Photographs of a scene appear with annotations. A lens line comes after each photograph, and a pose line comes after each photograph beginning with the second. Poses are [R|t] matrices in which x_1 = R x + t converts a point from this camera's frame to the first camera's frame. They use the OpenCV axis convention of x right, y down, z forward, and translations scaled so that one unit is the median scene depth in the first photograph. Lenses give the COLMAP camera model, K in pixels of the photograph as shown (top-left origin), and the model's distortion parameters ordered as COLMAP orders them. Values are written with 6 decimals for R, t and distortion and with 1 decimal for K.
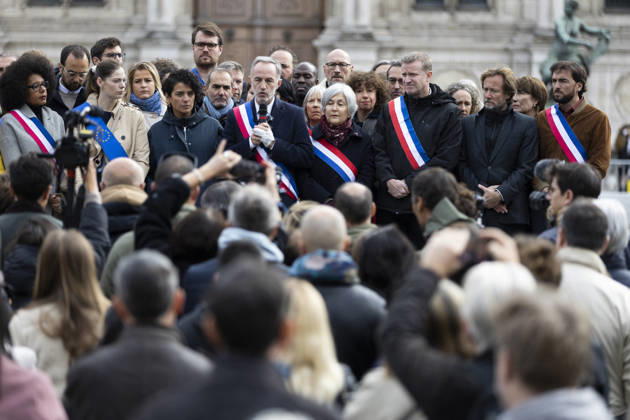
lens RADIAL K [[3994.9, 0, 316.2], [0, 3994.9, 210.0], [0, 0, 1]] dist [-0.631493, 0.000000]
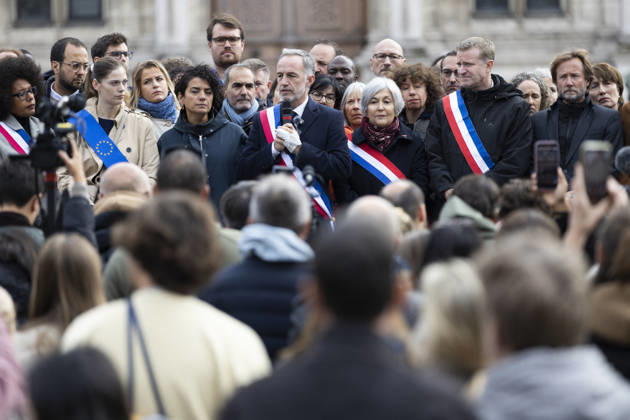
lens RADIAL K [[3053.1, 0, 311.0], [0, 3053.1, 208.9], [0, 0, 1]] dist [-0.604206, 0.000000]
pose [[0.999303, -0.033518, -0.016432, 0.000256], [0.033510, 0.999438, -0.000720, -0.004238], [0.016447, 0.000169, 0.999865, 0.361612]]
